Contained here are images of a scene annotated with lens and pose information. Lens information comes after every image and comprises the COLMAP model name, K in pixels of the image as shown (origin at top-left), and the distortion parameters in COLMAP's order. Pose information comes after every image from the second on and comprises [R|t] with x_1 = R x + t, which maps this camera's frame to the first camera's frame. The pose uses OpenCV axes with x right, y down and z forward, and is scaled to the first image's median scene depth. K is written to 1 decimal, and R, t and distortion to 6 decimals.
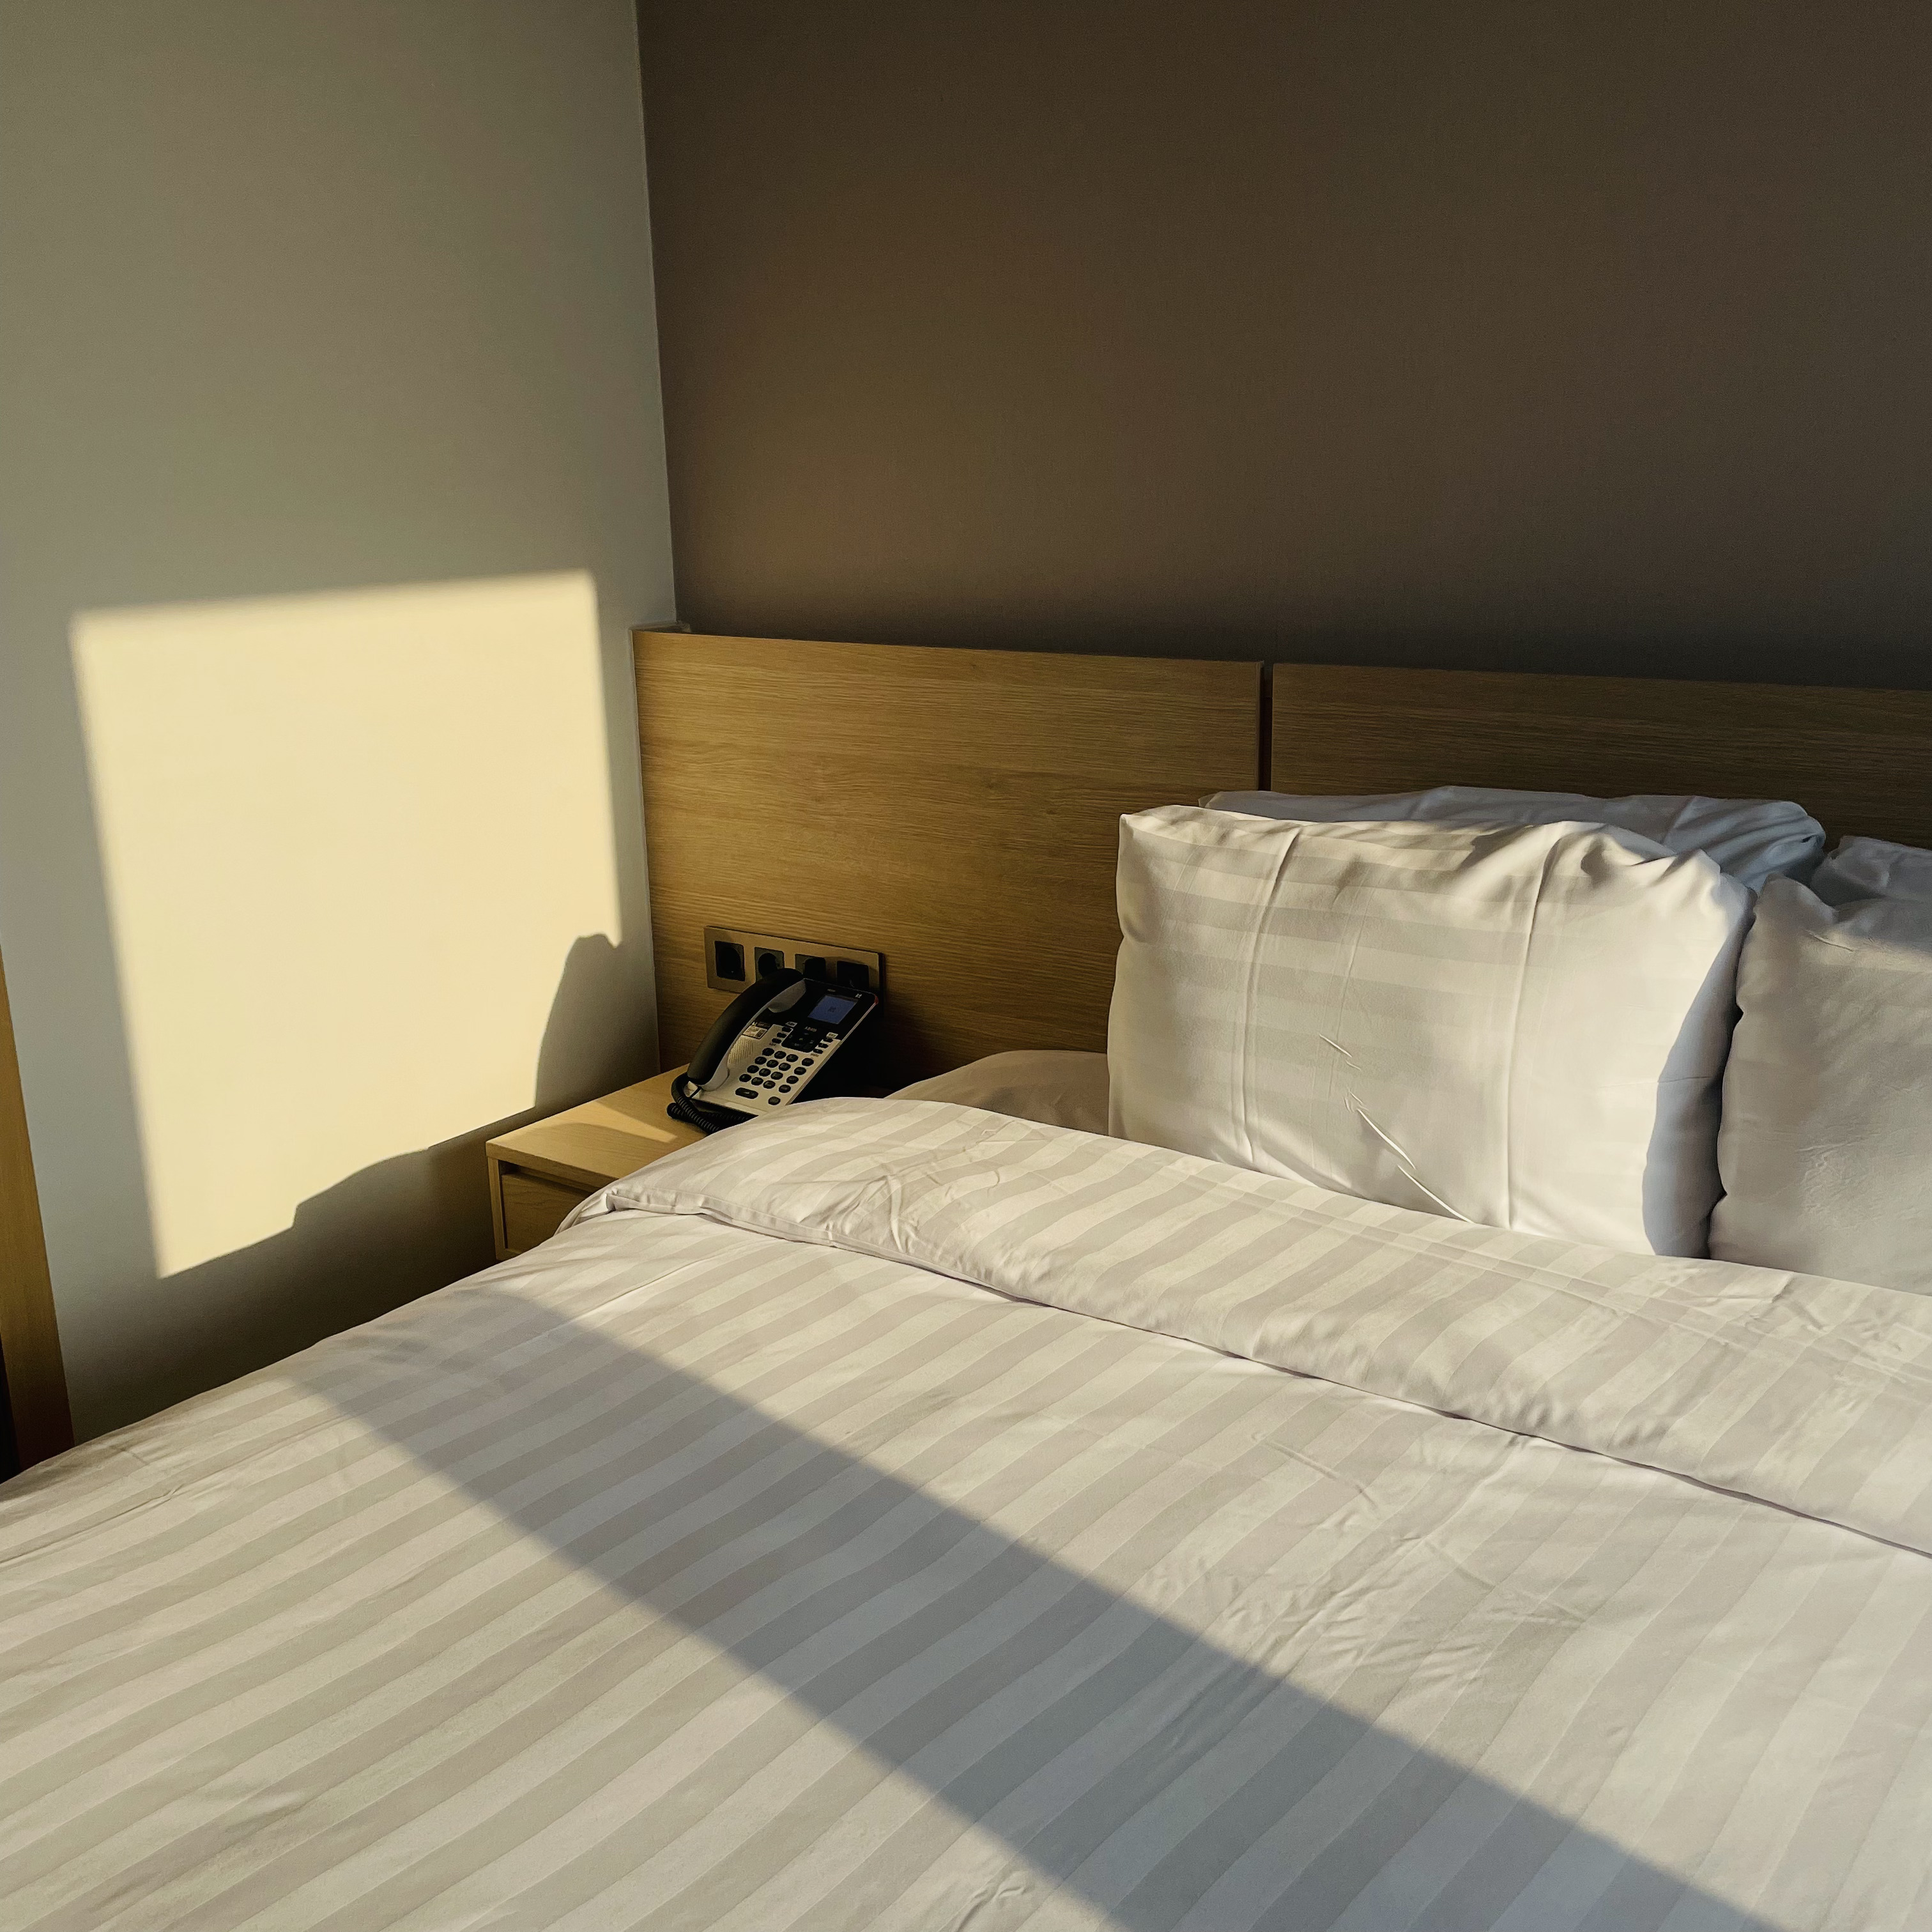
lens RADIAL K [[1873.6, 0, 967.1], [0, 1873.6, 967.6], [0, 0, 1]] dist [-0.018659, 0.000000]
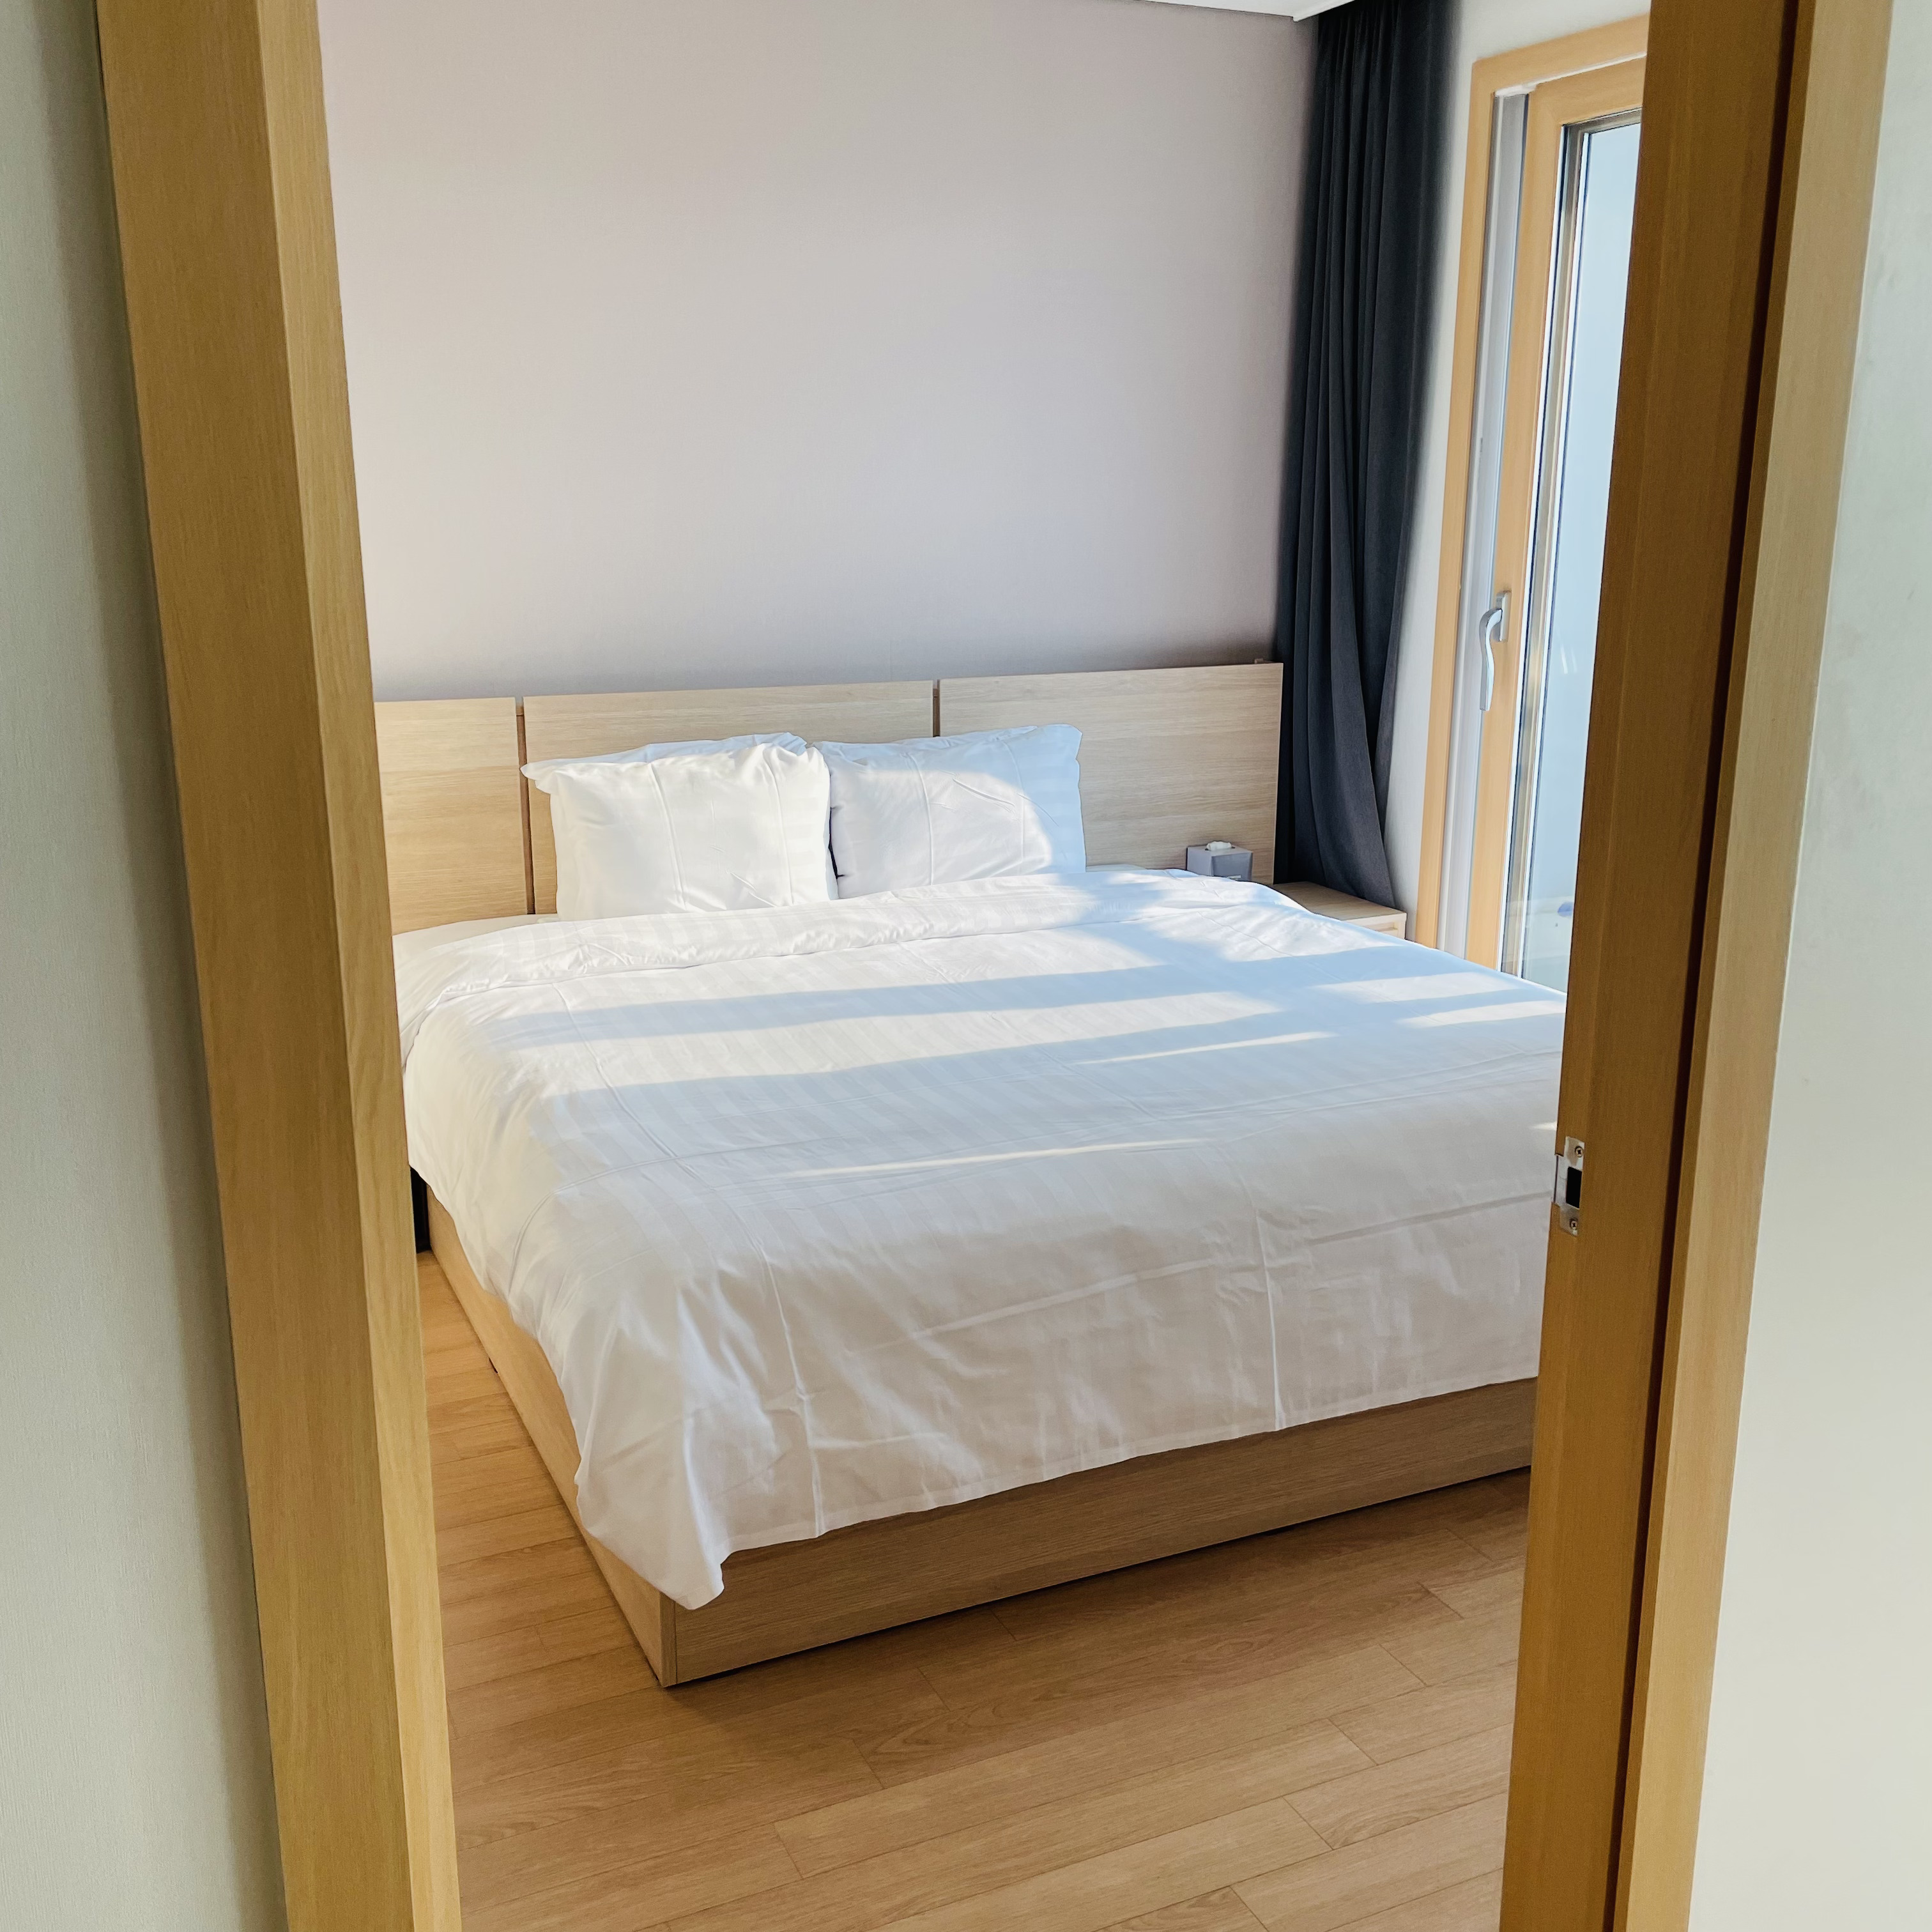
lens RADIAL K [[1873.6, 0, 967.1], [0, 1873.6, 967.2], [0, 0, 1]] dist [-0.018659, 0.000000]
pose [[0.483368, -0.185117, 0.855621, -1.786328], [0.211052, 0.973199, 0.091325, 0.041072], [-0.849596, 0.136437, 0.509482, -0.465824]]
